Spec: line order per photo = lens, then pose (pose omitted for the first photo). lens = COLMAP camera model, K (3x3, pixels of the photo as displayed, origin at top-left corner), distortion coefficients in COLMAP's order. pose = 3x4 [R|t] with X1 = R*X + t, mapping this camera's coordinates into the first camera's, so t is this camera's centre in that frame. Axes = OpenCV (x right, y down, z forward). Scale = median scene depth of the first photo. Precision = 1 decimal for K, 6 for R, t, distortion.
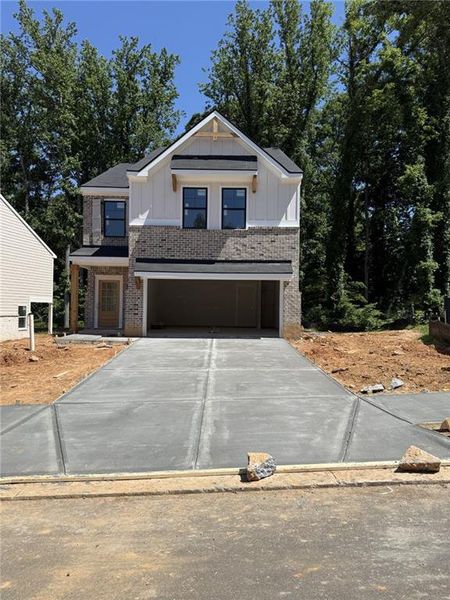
lens RADIAL K [[429.8, 0, 222.4], [0, 429.8, 300.5], [0, 0, 1]] dist [-0.042817, -0.015130]
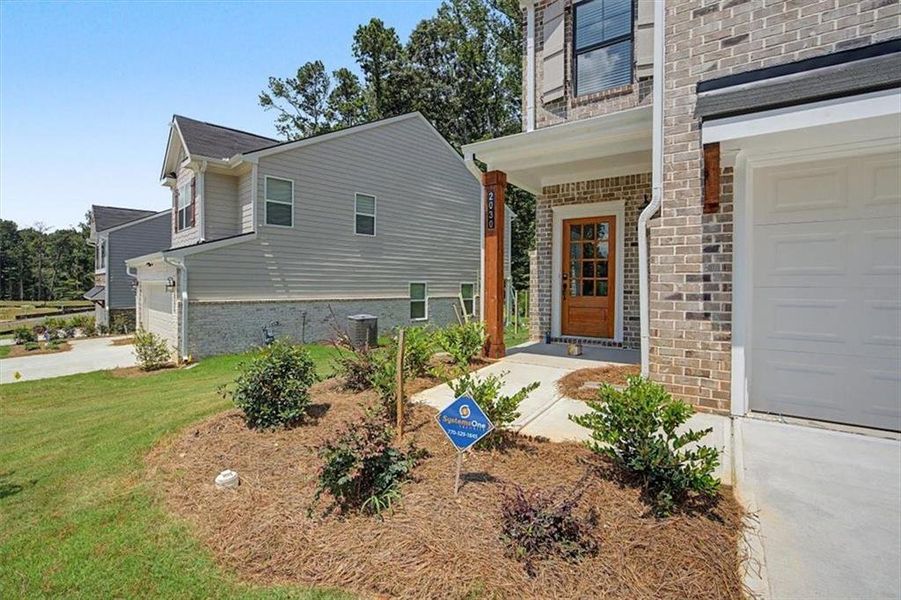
lens RADIAL K [[412.1, 0, 452.6], [0, 412.1, 290.0], [0, 0, 1]] dist [-0.011442, 0.003109]
pose [[0.835717, 0.003040, -0.549152, -0.161596], [0.011814, 0.999654, 0.023513, 0.009413], [0.549033, -0.026138, 0.835392, 0.618328]]
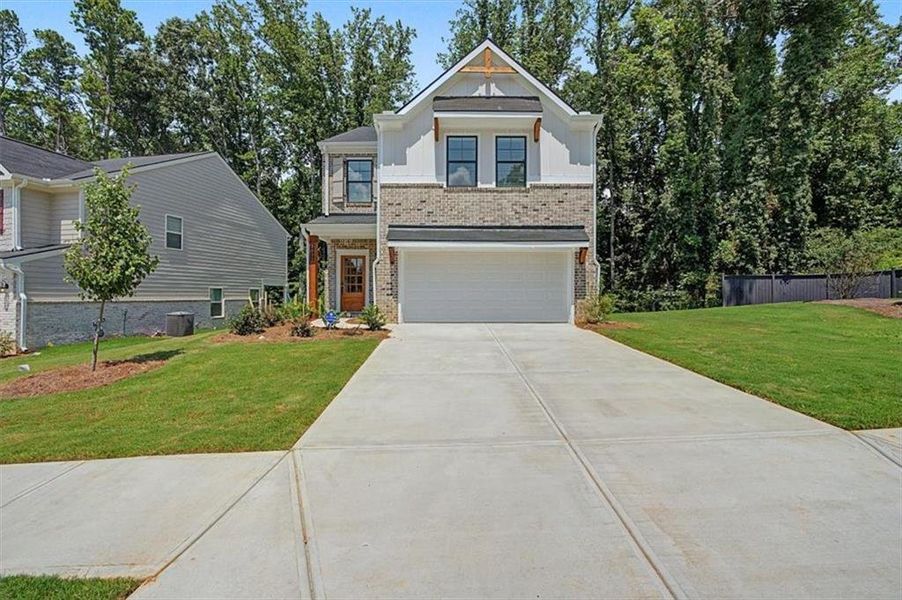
lens RADIAL K [[412.6, 0, 454.9], [0, 412.6, 293.0], [0, 0, 1]] dist [-0.011442, 0.003109]
pose [[0.999952, -0.006972, 0.006931, -0.072319], [0.006875, 0.999880, 0.013917, 0.016479], [-0.007028, -0.013869, 0.999879, 0.193814]]
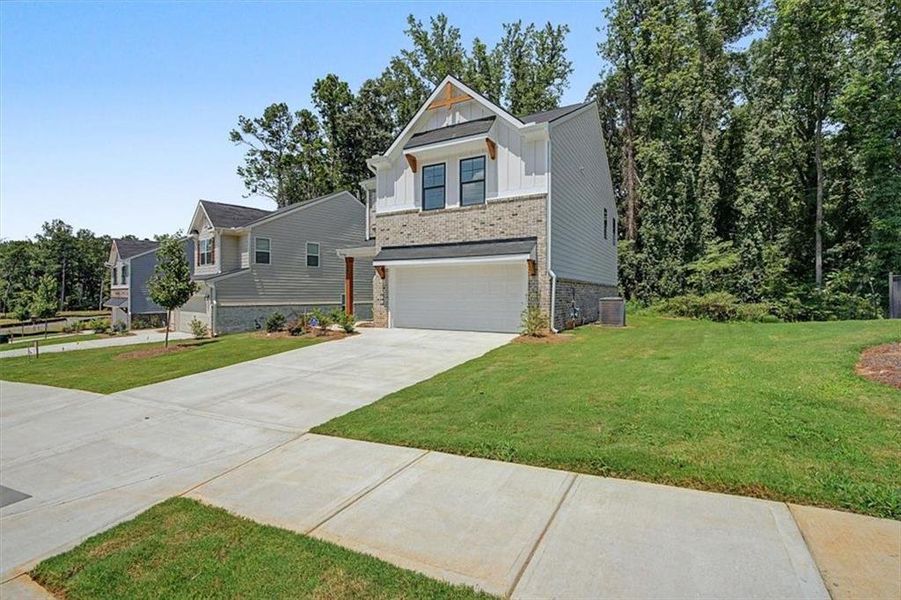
lens RADIAL K [[412.1, 0, 448.3], [0, 412.1, 291.4], [0, 0, 1]] dist [-0.011442, 0.003109]
pose [[0.871927, -0.011988, -0.489489, 0.328260], [0.017761, 0.999817, 0.007153, -0.000813], [0.489313, -0.014931, 0.871980, 0.215541]]
